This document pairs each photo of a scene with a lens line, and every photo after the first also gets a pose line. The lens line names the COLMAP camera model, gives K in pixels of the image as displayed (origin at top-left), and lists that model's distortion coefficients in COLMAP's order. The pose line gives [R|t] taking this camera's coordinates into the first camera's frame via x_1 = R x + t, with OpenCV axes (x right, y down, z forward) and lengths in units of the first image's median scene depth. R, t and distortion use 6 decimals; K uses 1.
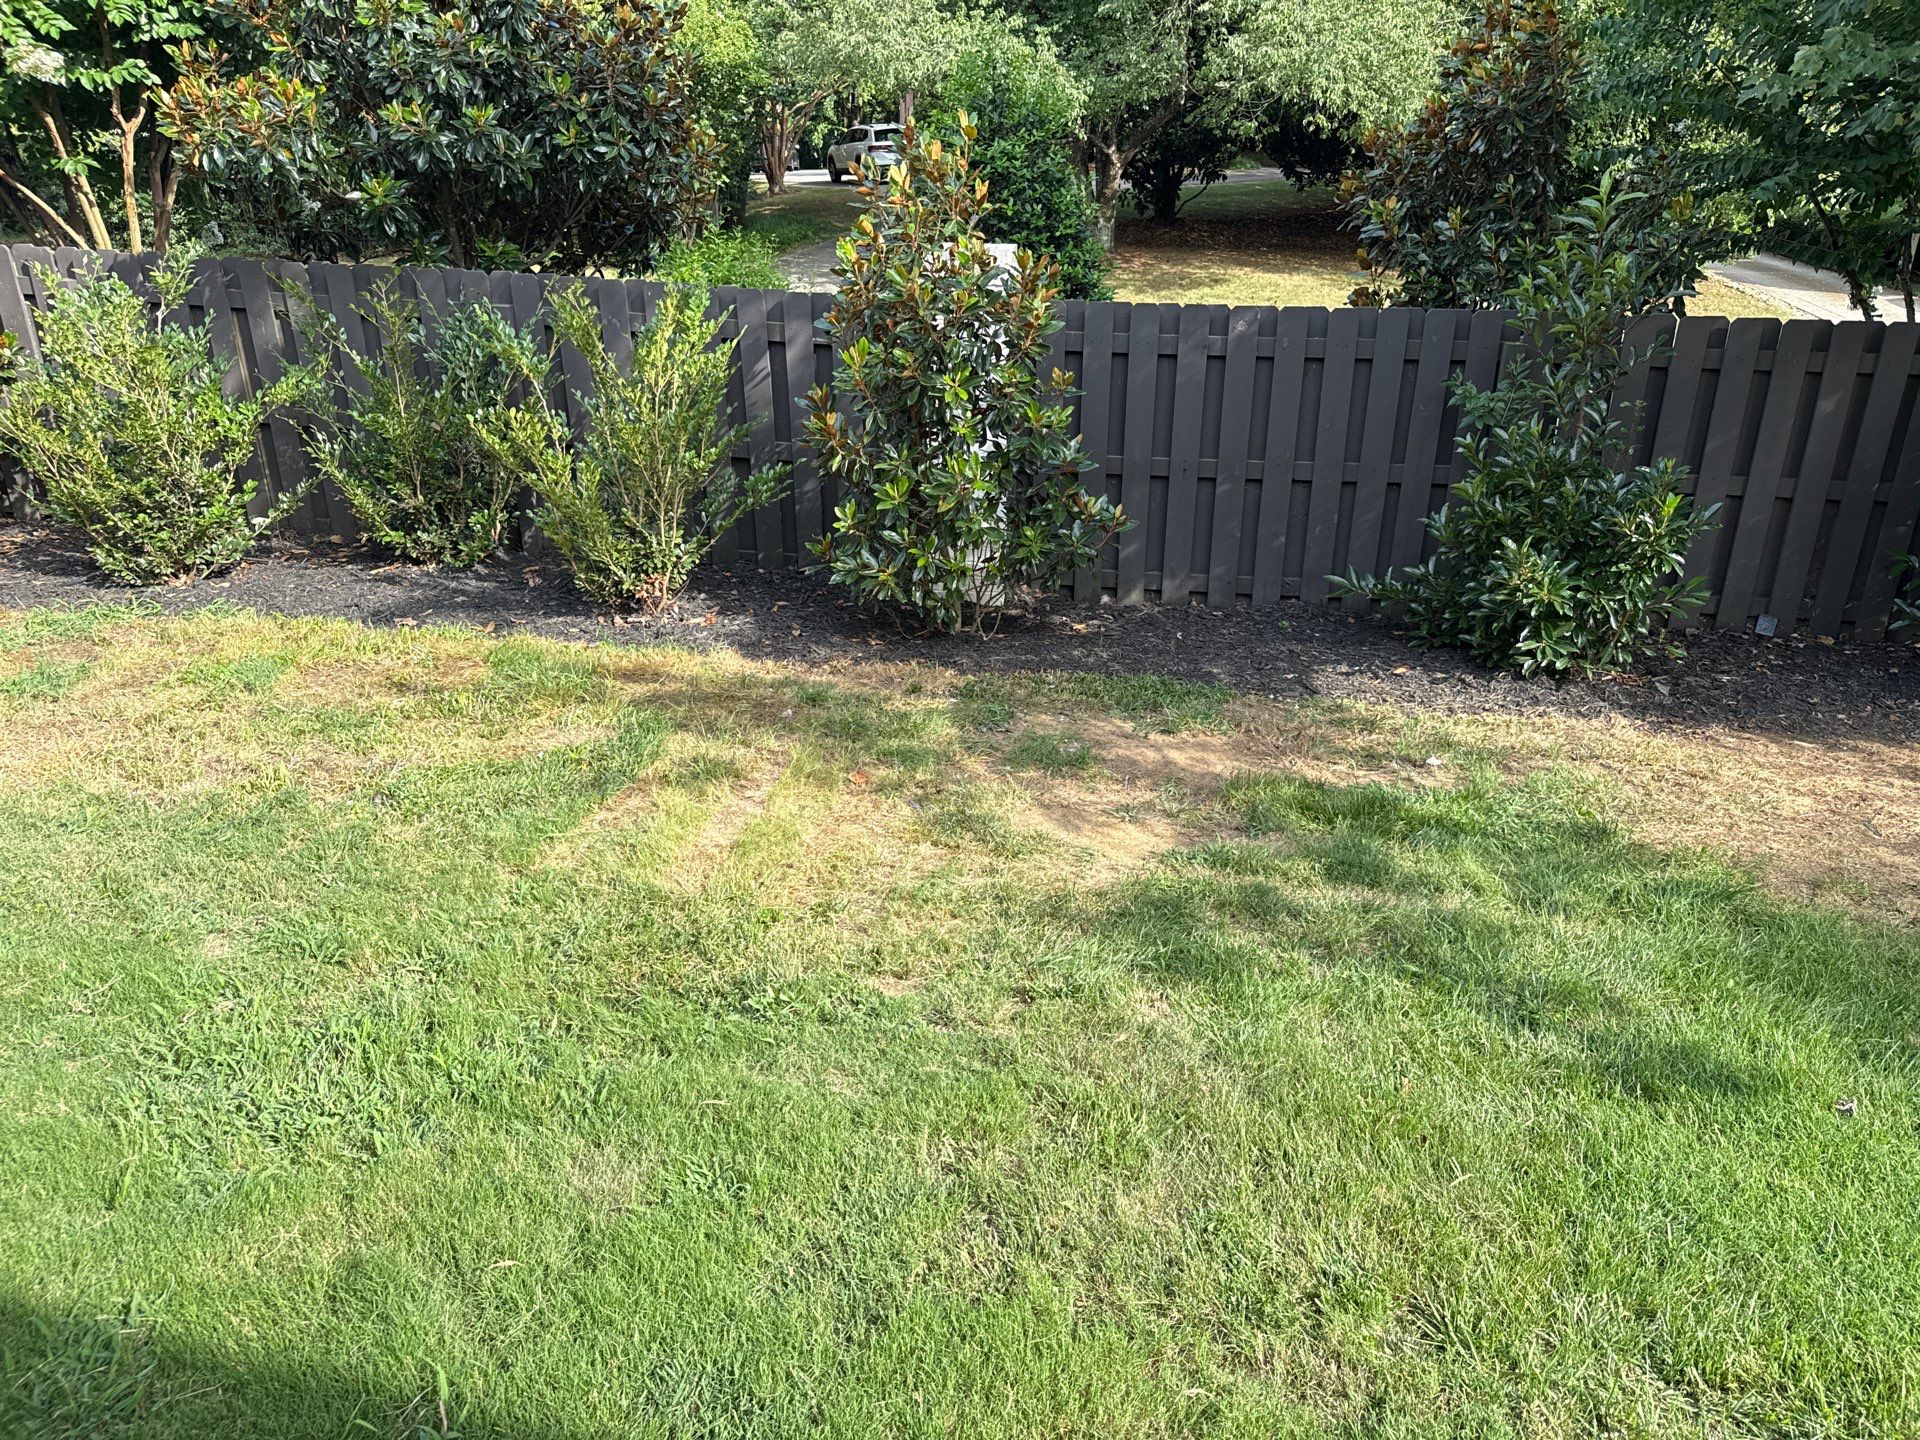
lens RADIAL K [[1349.3, 0, 960.0], [0, 1349.3, 720.0], [0, 0, 1]] dist [0.001098, -0.010917]
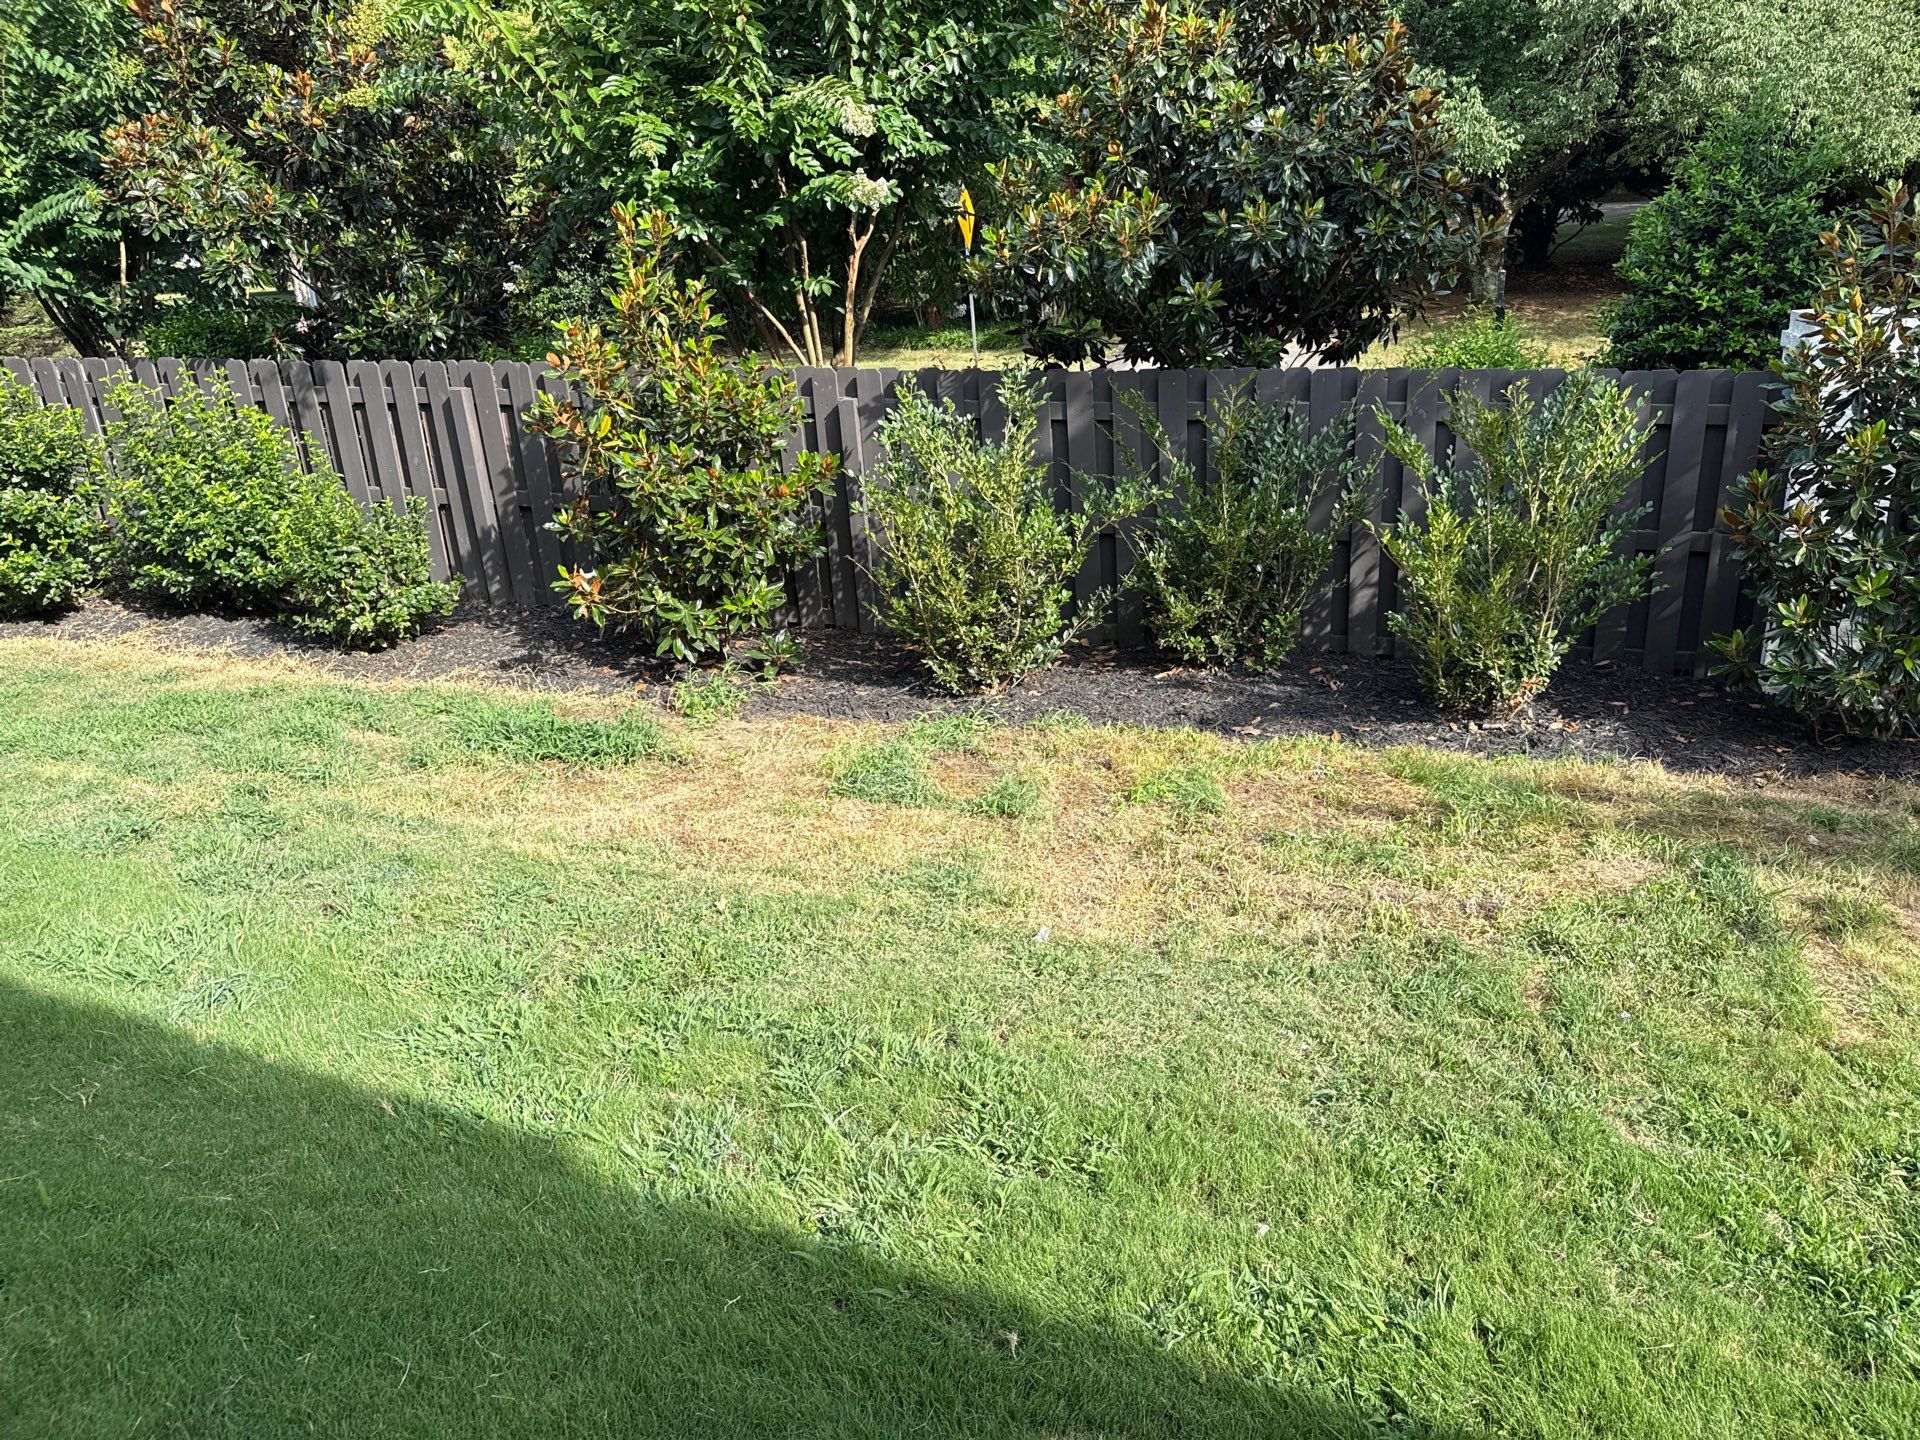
lens RADIAL K [[1349.3, 0, 960.0], [0, 1349.3, 720.0], [0, 0, 1]] dist [0.001098, -0.010917]
pose [[0.984529, -0.008537, -0.175012, -0.438025], [0.000953, 0.999059, -0.043370, -0.038218], [0.175218, 0.042532, 0.983611, 0.012685]]
